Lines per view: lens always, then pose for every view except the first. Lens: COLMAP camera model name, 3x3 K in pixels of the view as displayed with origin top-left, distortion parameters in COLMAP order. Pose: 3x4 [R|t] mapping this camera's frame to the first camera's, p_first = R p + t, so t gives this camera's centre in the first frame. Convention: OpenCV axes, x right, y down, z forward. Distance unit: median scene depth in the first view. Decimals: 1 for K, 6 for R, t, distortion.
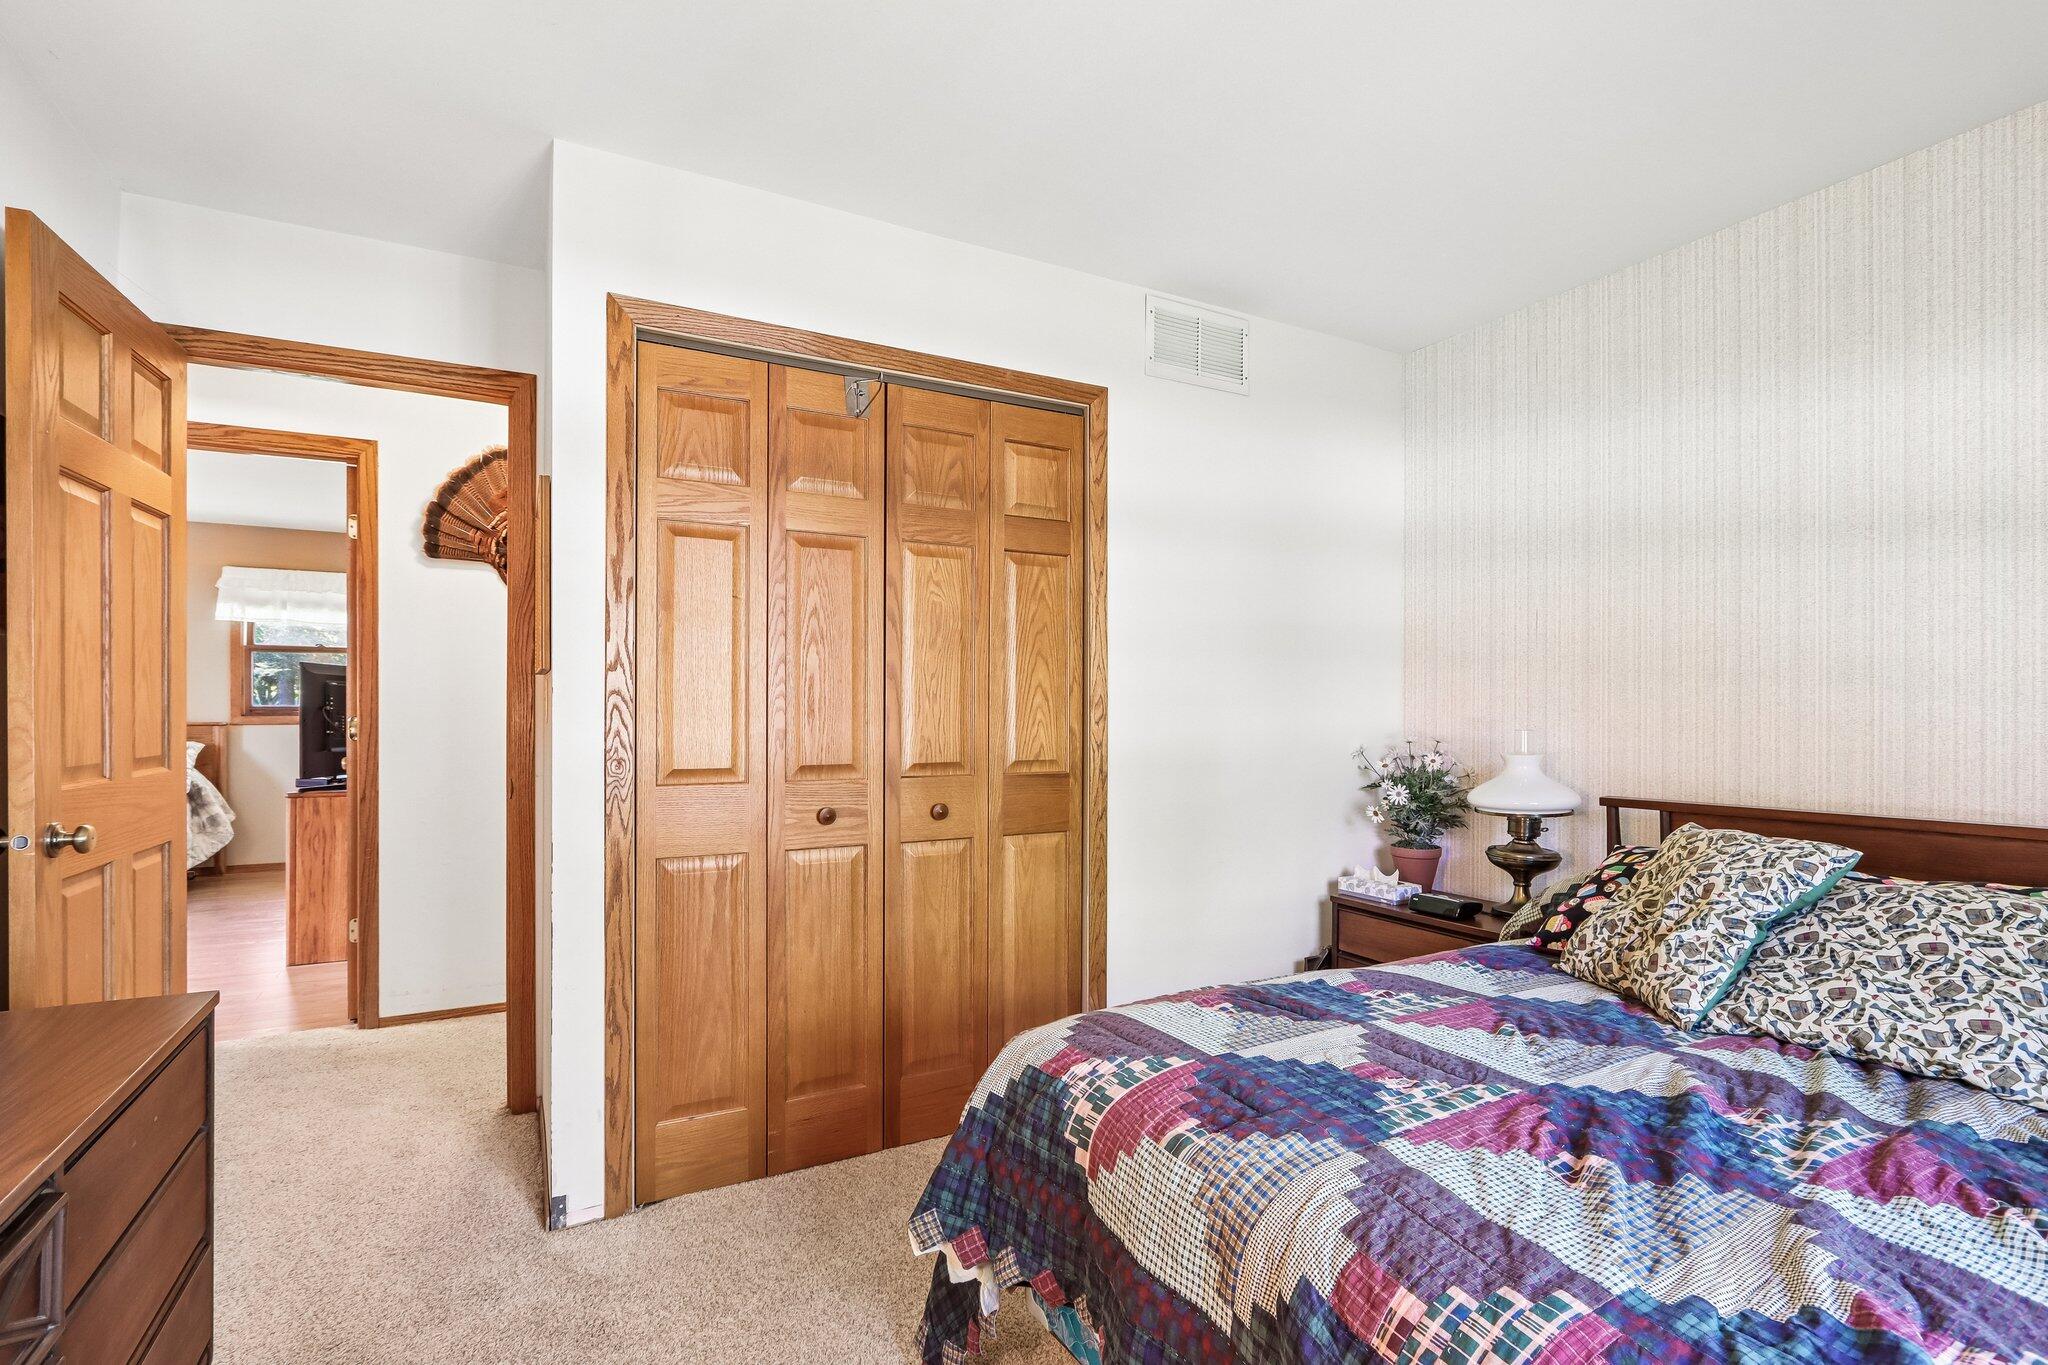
lens RADIAL K [[971.7, 0, 1033.2], [0, 971.7, 694.4], [0, 0, 1]] dist [-0.000980, -0.000113]
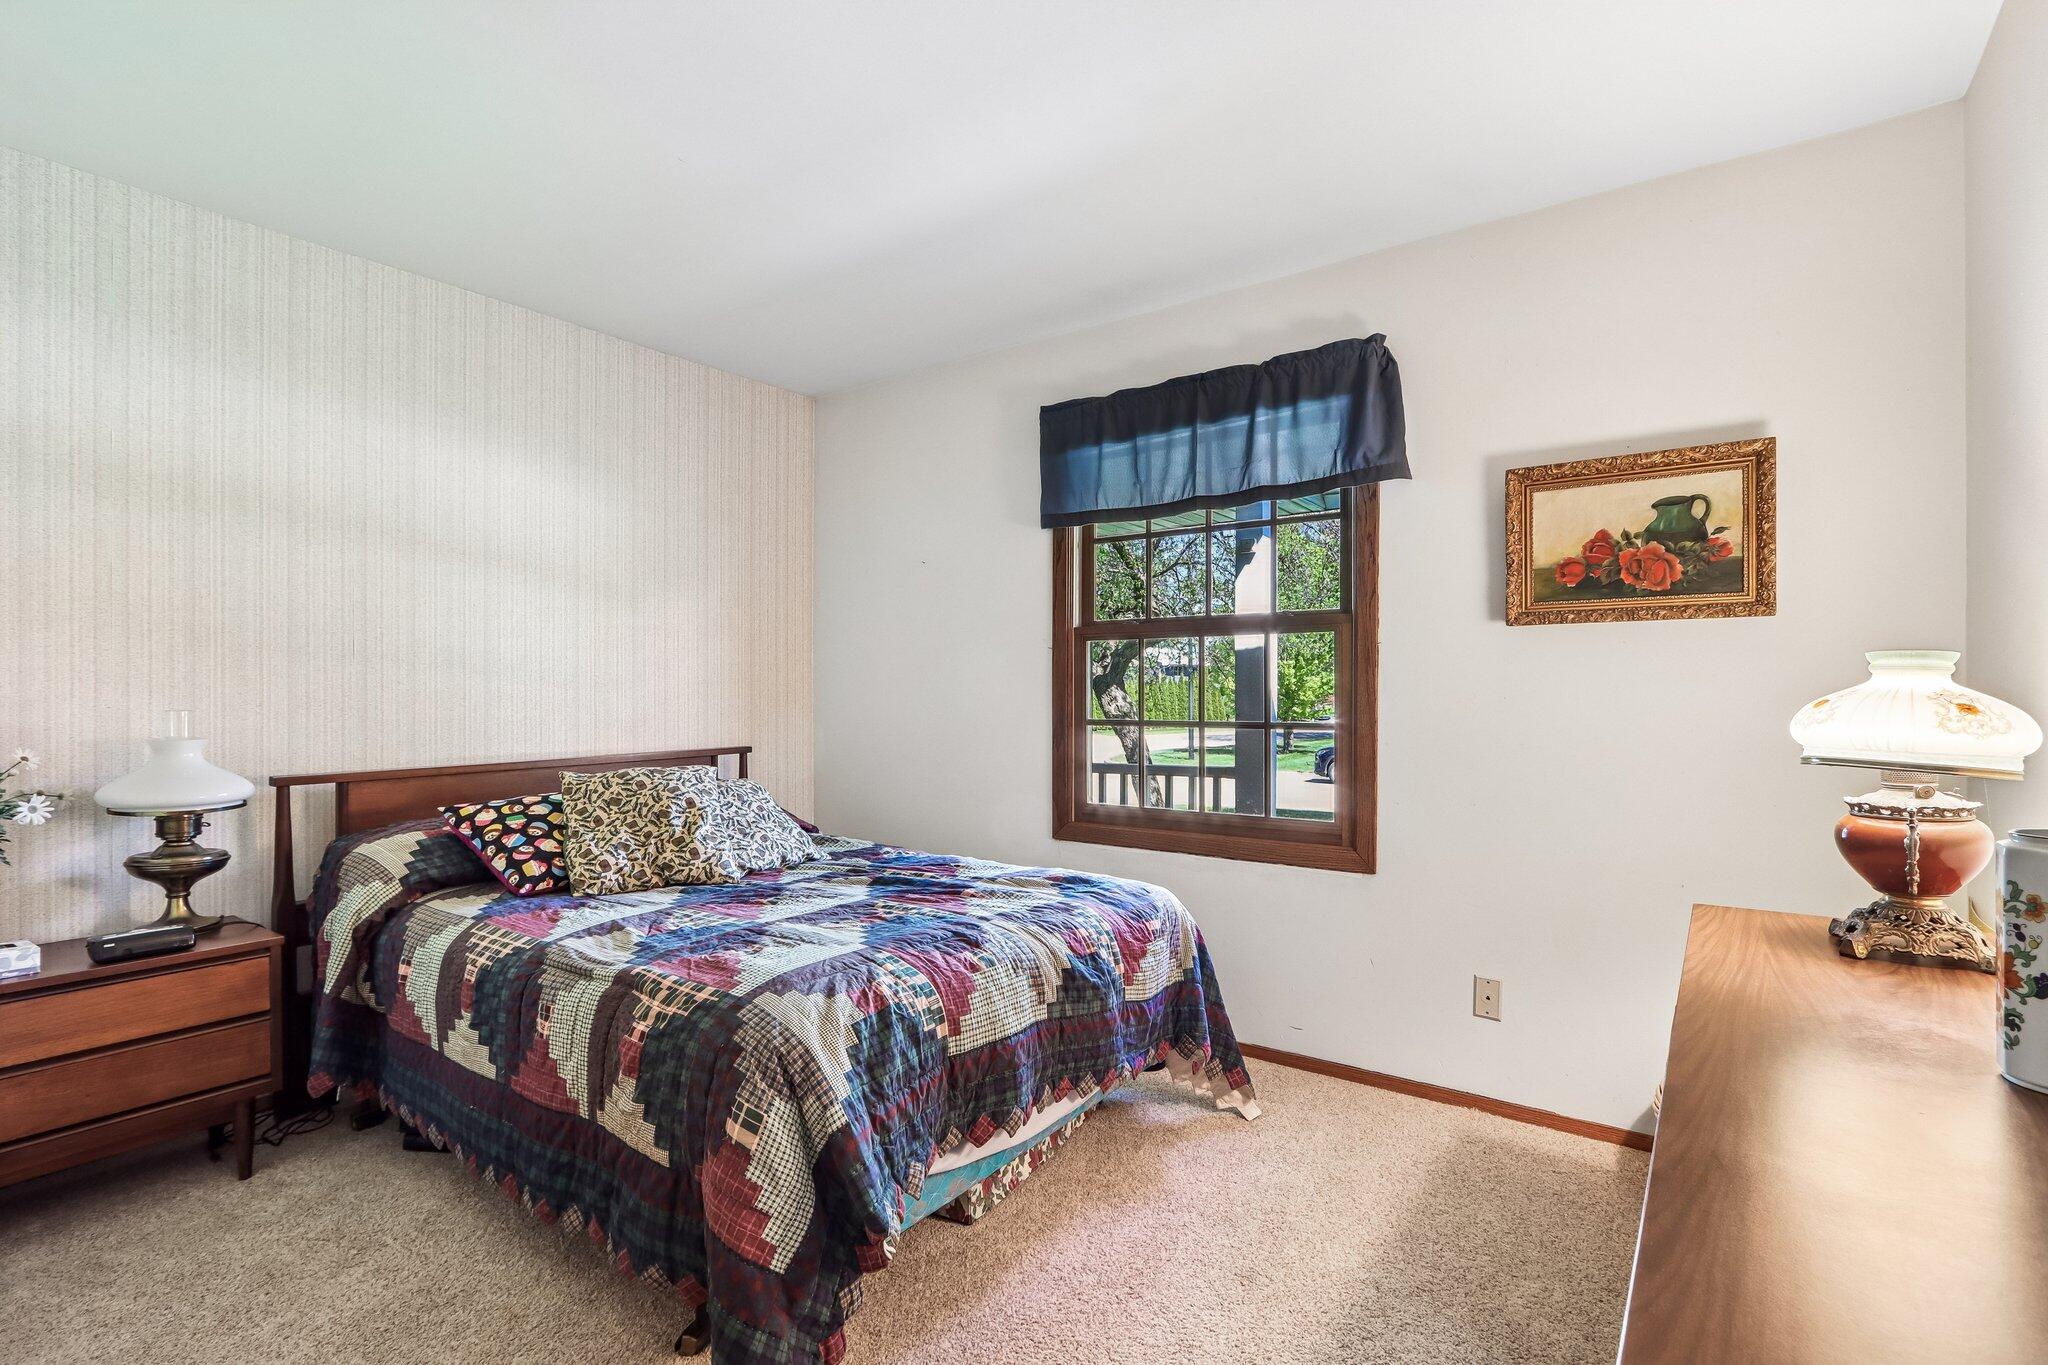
lens RADIAL K [[956.4, 0, 1024.7], [0, 956.4, 676.8], [0, 0, 1]] dist [-0.002114, 0.000131]
pose [[-0.424307, 0.013571, 0.905417, -0.584426], [-0.013930, 0.999672, -0.021512, 0.015994], [-0.905411, -0.021740, -0.423979, 0.734692]]
